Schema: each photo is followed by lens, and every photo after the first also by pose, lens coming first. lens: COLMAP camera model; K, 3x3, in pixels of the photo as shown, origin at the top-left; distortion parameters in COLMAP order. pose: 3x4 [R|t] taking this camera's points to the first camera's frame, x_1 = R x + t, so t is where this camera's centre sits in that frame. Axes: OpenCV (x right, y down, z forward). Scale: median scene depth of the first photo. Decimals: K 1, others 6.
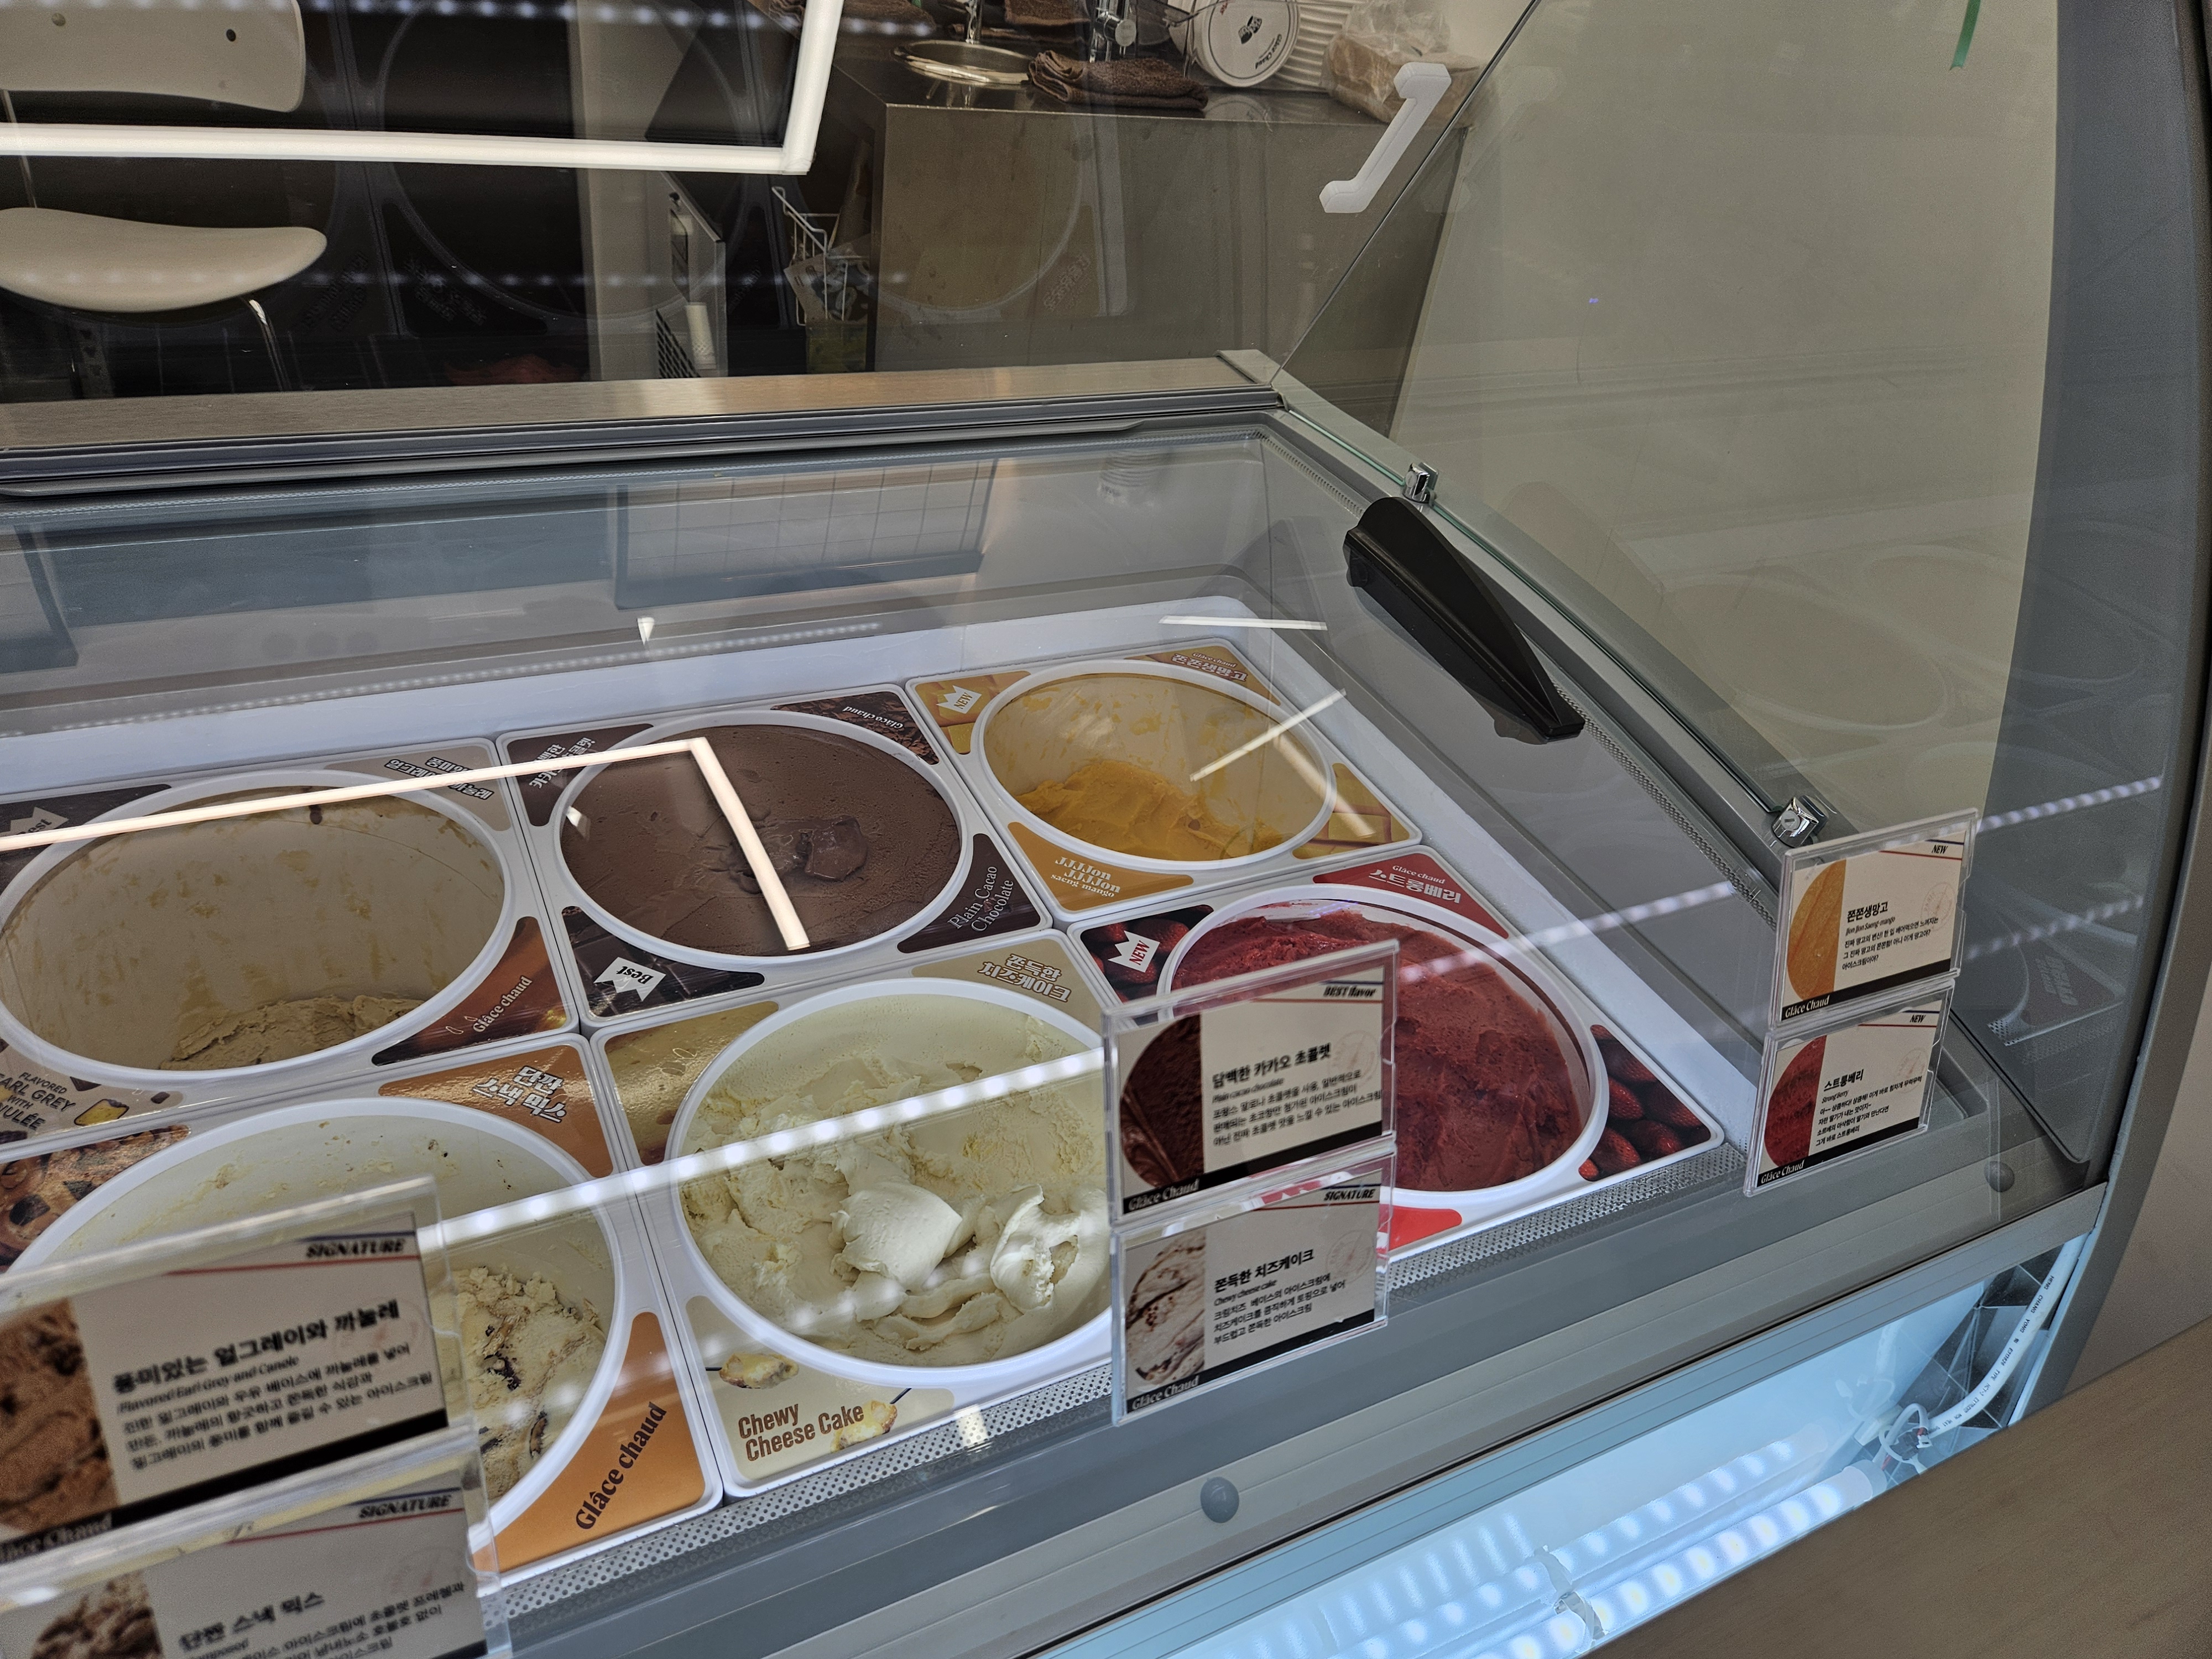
lens RADIAL K [[1536.8, 0, 1102.7], [0, 1536.8, 820.0], [0, 0, 1]] dist [0.041819, -0.037079]
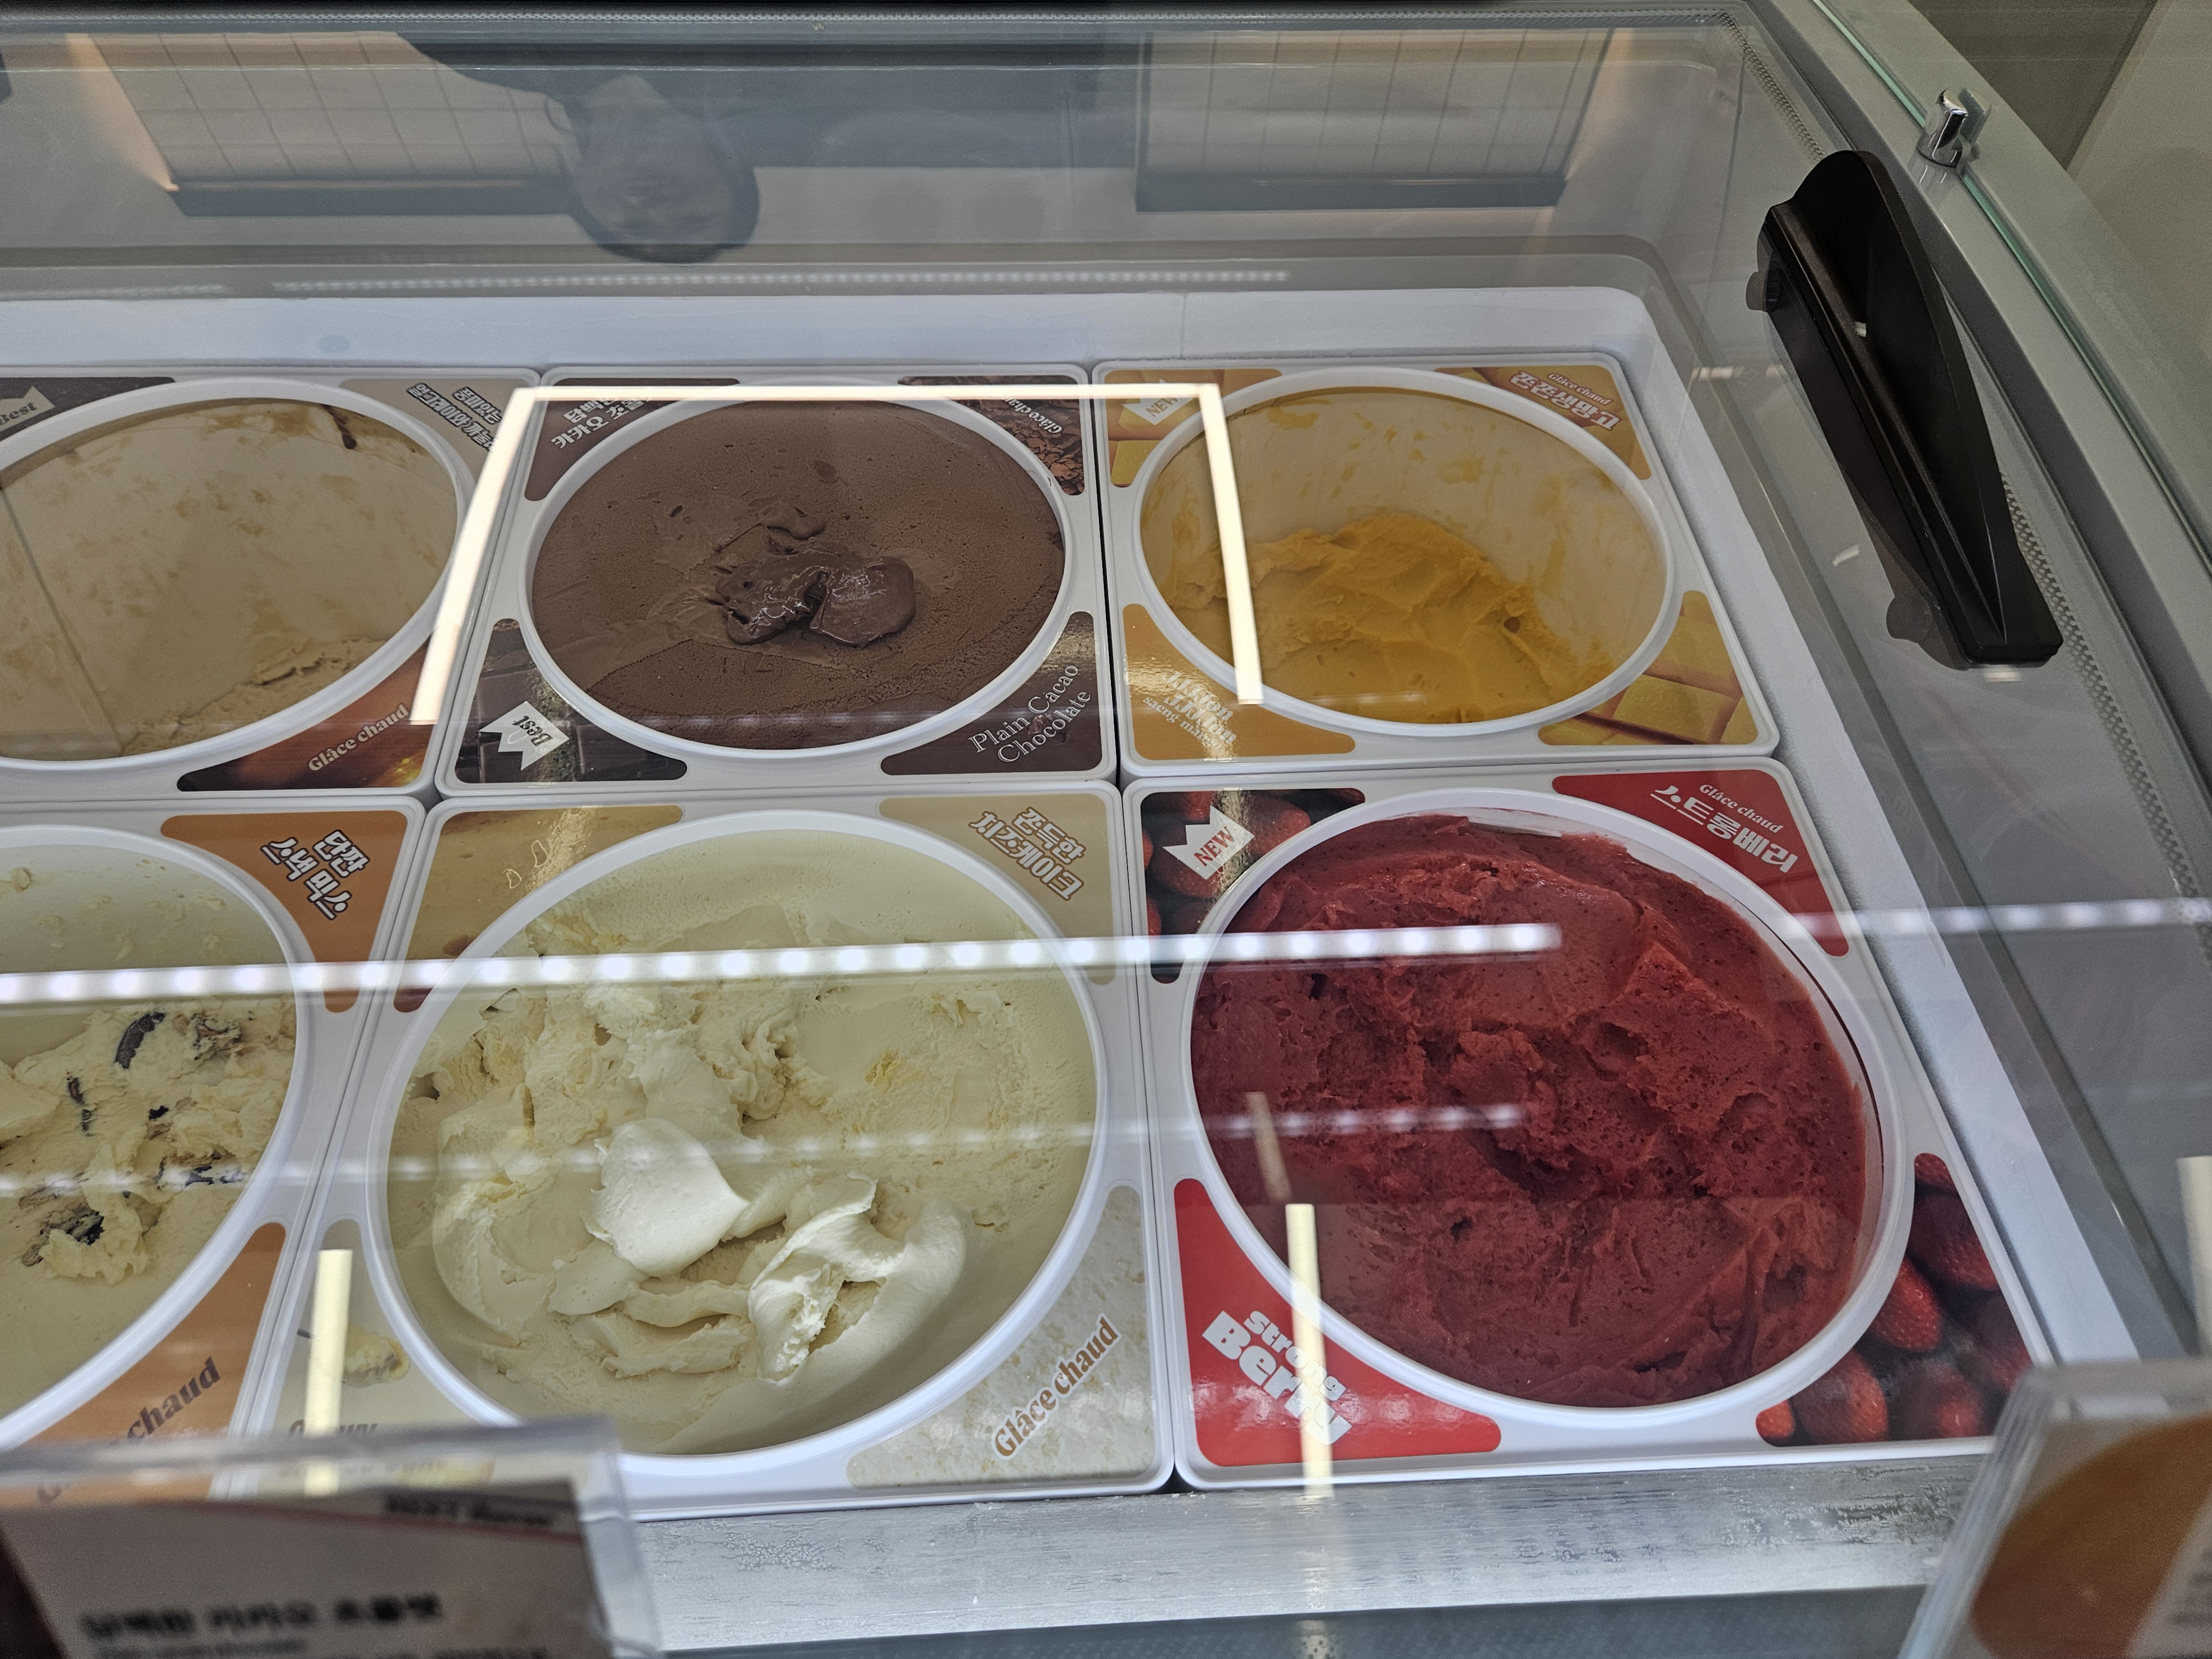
lens RADIAL K [[1531.1, 0, 1106.0], [0, 1531.1, 829.5], [0, 0, 1]] dist [0.042343, -0.045751]
pose [[0.911050, 0.242251, -0.333621, 0.198557], [-0.154076, 0.950594, 0.269502, -0.091887], [0.382425, -0.194127, 0.903364, 0.372494]]
